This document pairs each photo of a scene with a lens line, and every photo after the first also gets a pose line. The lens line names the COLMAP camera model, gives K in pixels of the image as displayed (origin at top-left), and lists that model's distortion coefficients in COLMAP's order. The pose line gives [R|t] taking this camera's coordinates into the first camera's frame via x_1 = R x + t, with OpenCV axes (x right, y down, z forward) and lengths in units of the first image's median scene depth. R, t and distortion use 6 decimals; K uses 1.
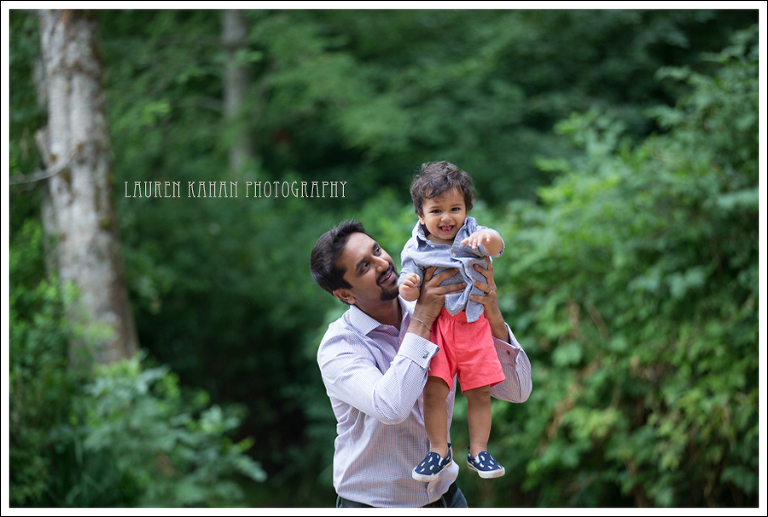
lens RADIAL K [[3139.2, 0, 384.0], [0, 3139.2, 258.5], [0, 0, 1]] dist [-0.120367, 27.378137]
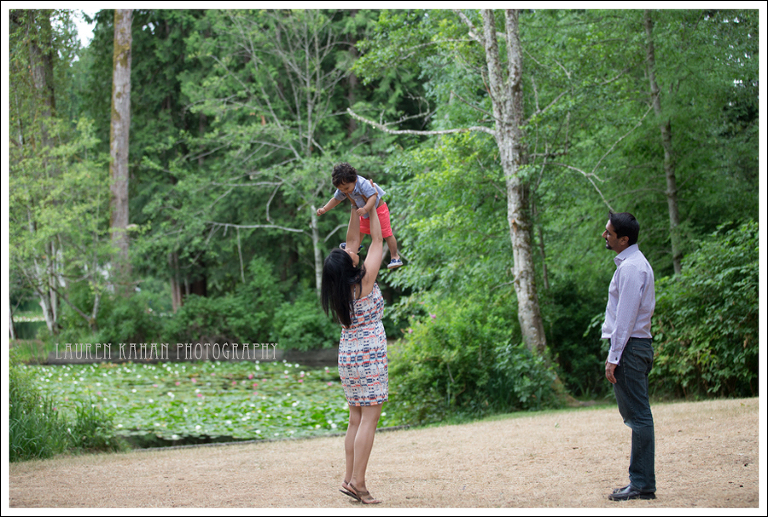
lens RADIAL K [[1495.9, 0, 384.0], [0, 1495.9, 258.5], [0, 0, 1]] dist [-0.298632, -0.344063]
pose [[0.905559, -0.036023, -0.422689, 0.415012], [0.017233, 0.998689, -0.048193, 0.019167], [0.423871, 0.036358, 0.904993, -0.372867]]
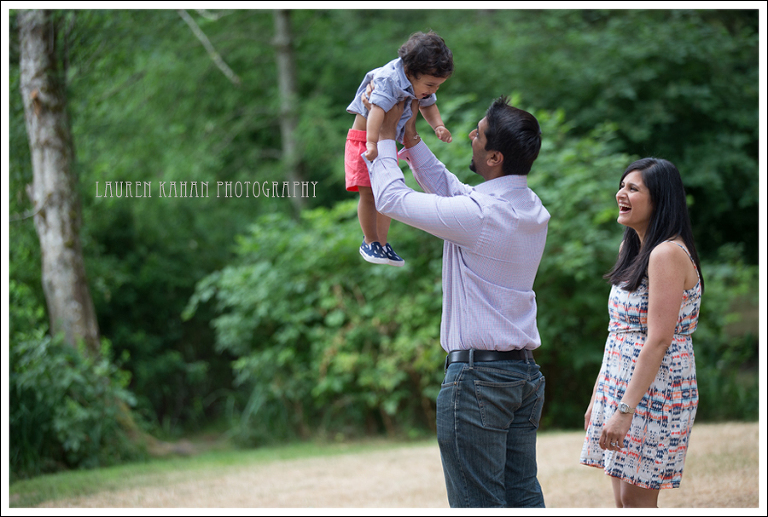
lens RADIAL K [[2697.0, 0, 384.0], [0, 2697.0, 258.5], [0, 0, 1]] dist [0.053801, 2.523331]
pose [[0.987409, -0.034270, -0.154432, 0.286927], [0.033707, 0.999412, -0.006260, 0.010197], [0.154555, 0.000976, 0.987984, -0.302395]]
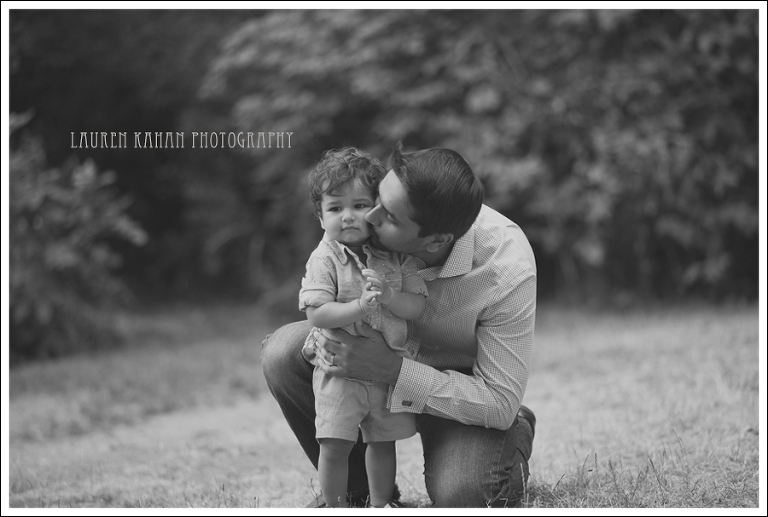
lens RADIAL K [[3139.2, 0, 384.0], [0, 3139.2, 258.5], [0, 0, 1]] dist [-0.120367, 27.378137]
pose [[0.998576, -0.016387, 0.050769, -0.015690], [0.014716, 0.999343, 0.033129, 0.045493], [-0.051278, -0.032335, 0.998161, 0.107832]]
